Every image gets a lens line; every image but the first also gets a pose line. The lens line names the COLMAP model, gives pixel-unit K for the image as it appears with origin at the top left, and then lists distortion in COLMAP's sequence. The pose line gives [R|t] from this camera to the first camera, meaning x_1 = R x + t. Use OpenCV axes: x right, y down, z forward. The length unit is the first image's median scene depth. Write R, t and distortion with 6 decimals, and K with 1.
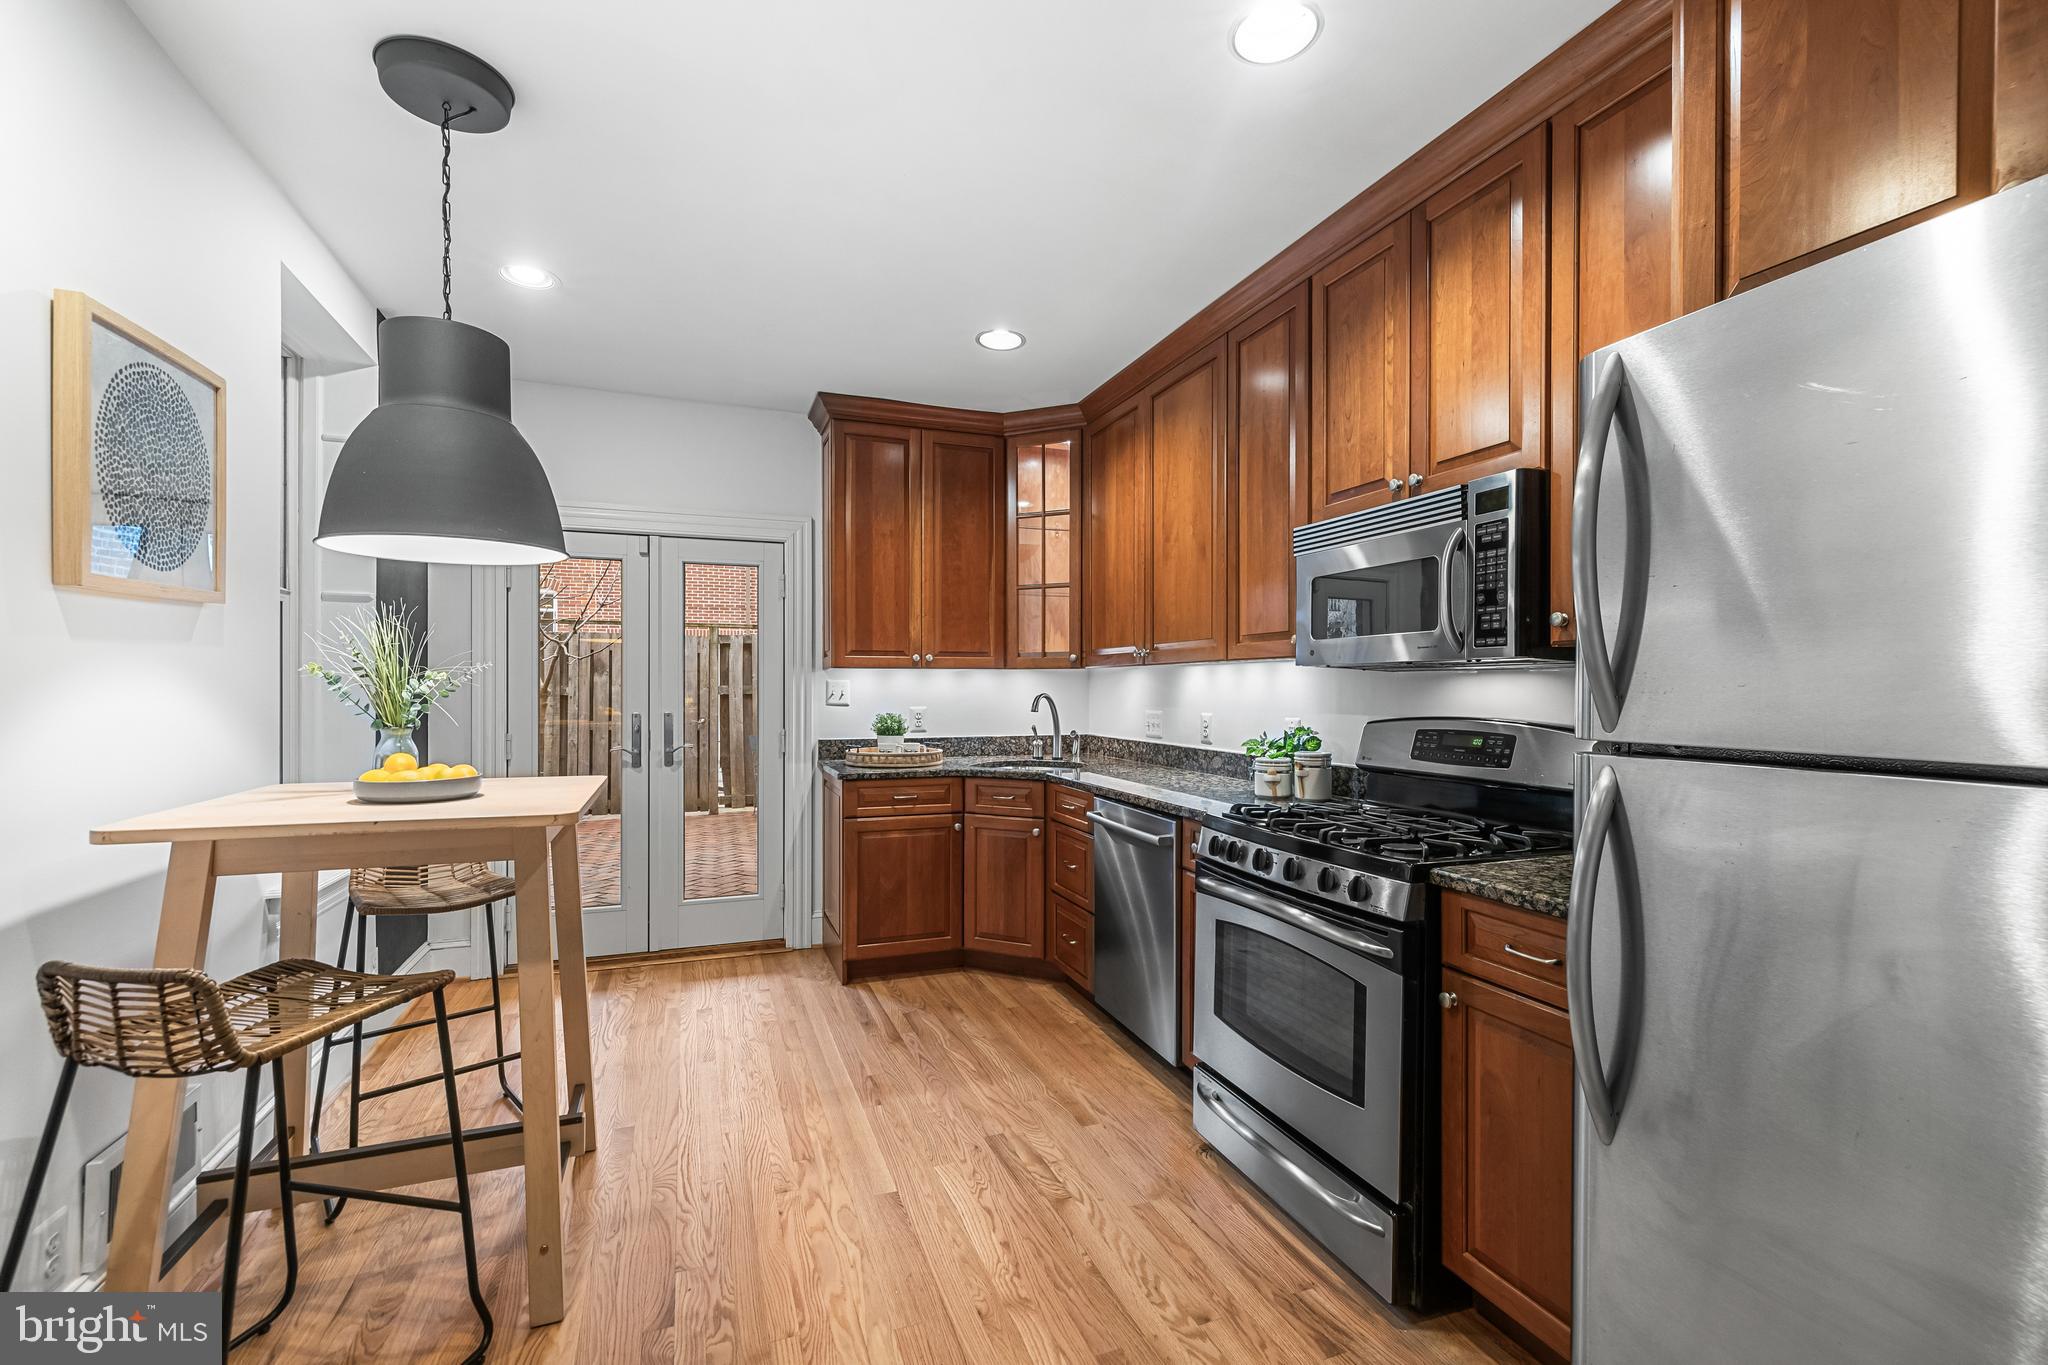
lens RADIAL K [[835.0, 0, 985.1], [0, 835.0, 688.9], [0, 0, 1]] dist [-0.000907, 0.000097]
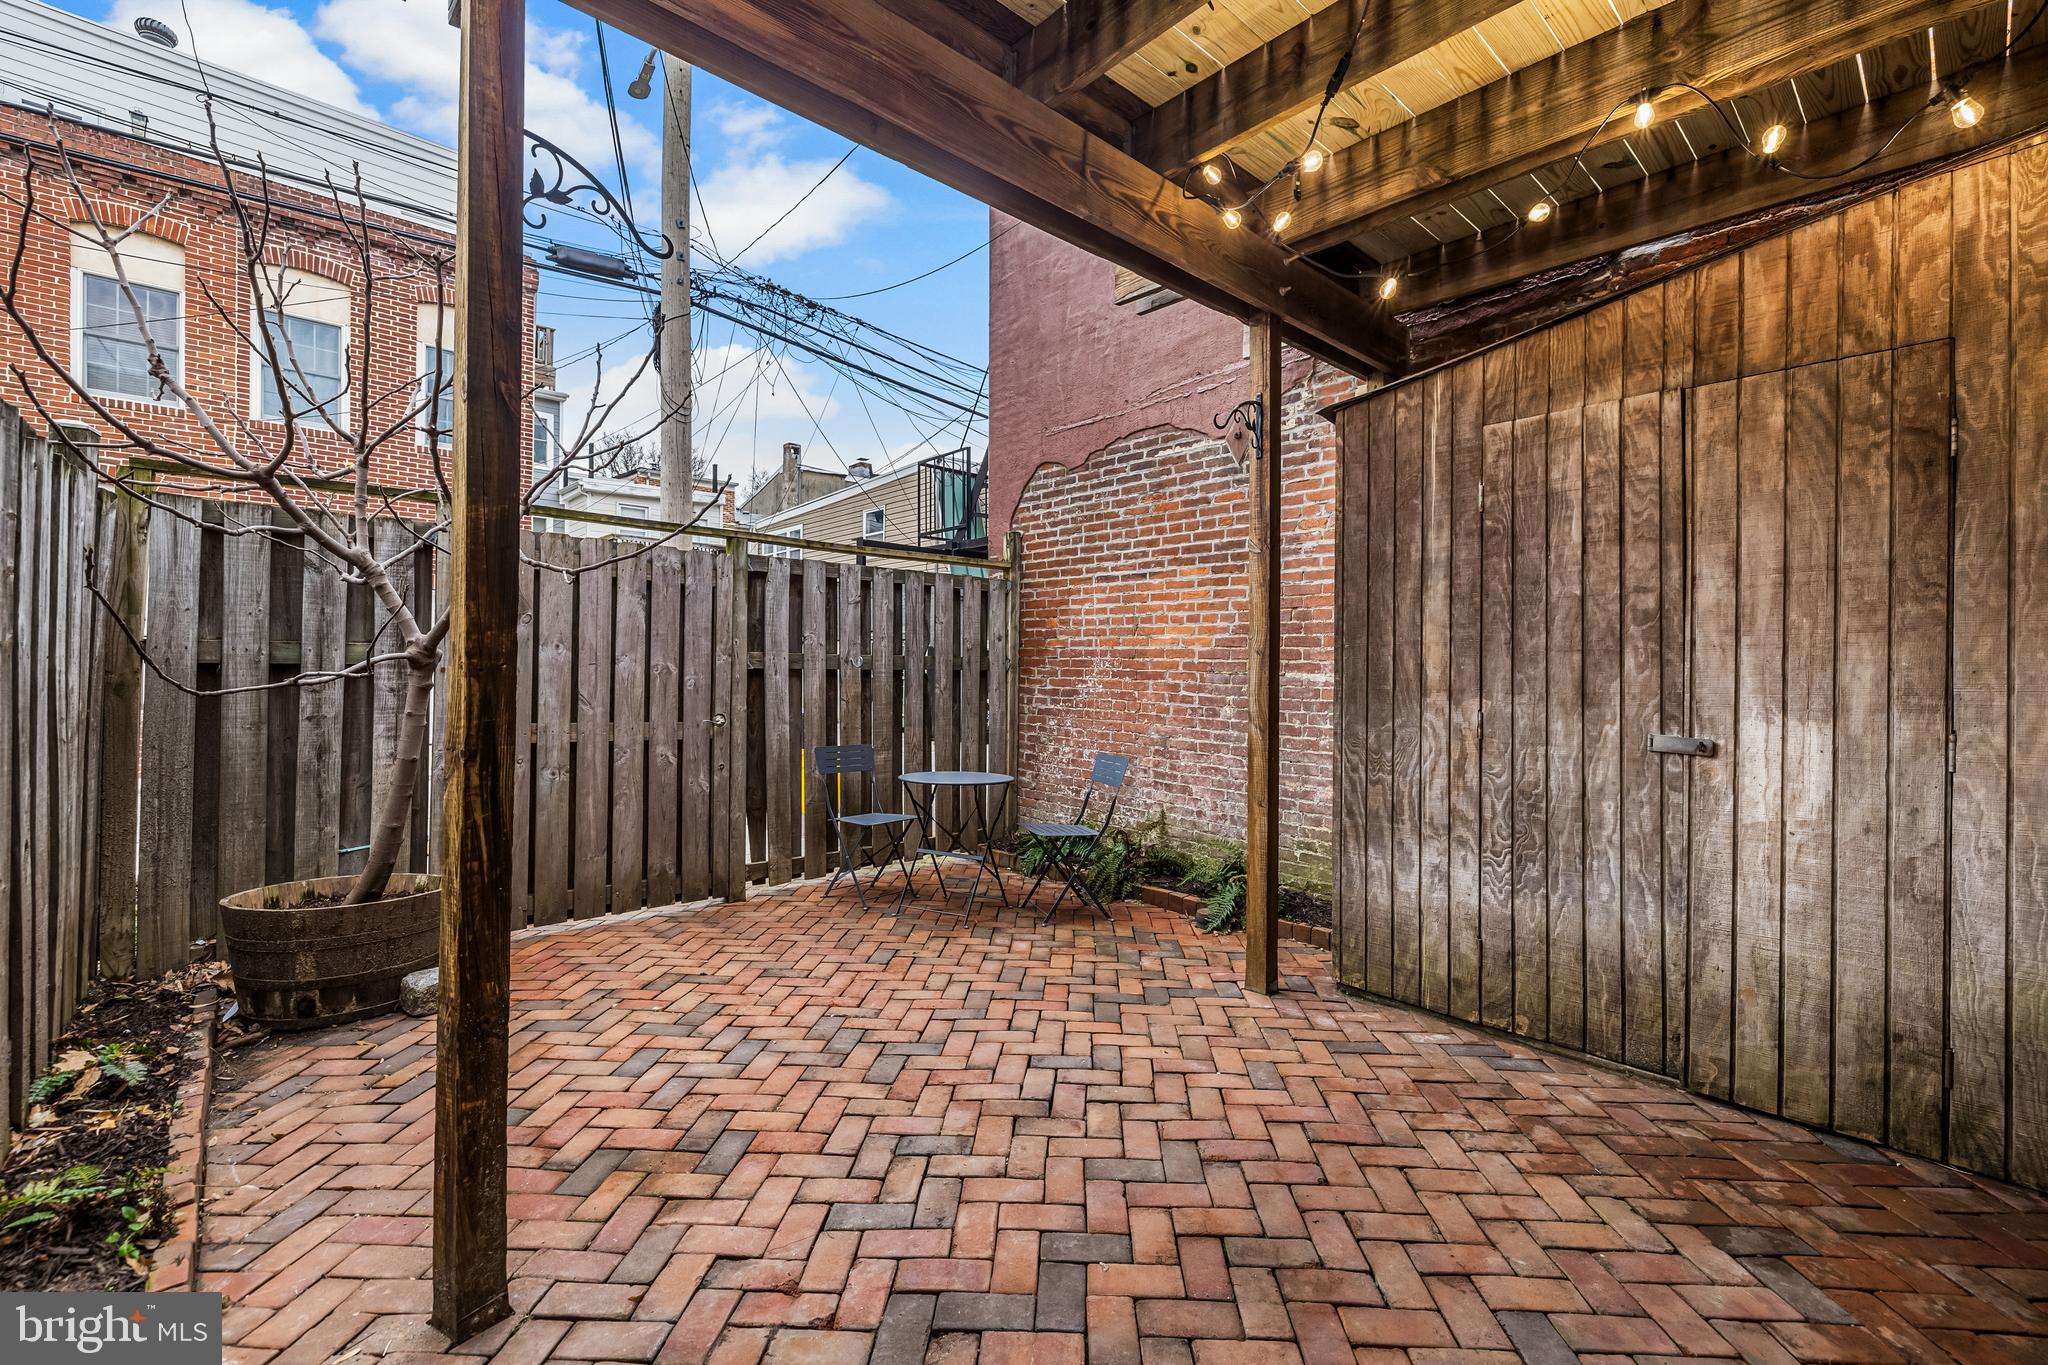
lens RADIAL K [[857.4, 0, 1019.9], [0, 857.4, 672.2], [0, 0, 1]] dist [0.000798, 0.000670]
pose [[0.923430, 0.011132, 0.383606, -0.809435], [-0.010097, 0.999938, -0.004711, 0.020291], [-0.383635, 0.000477, 0.923485, 0.973551]]
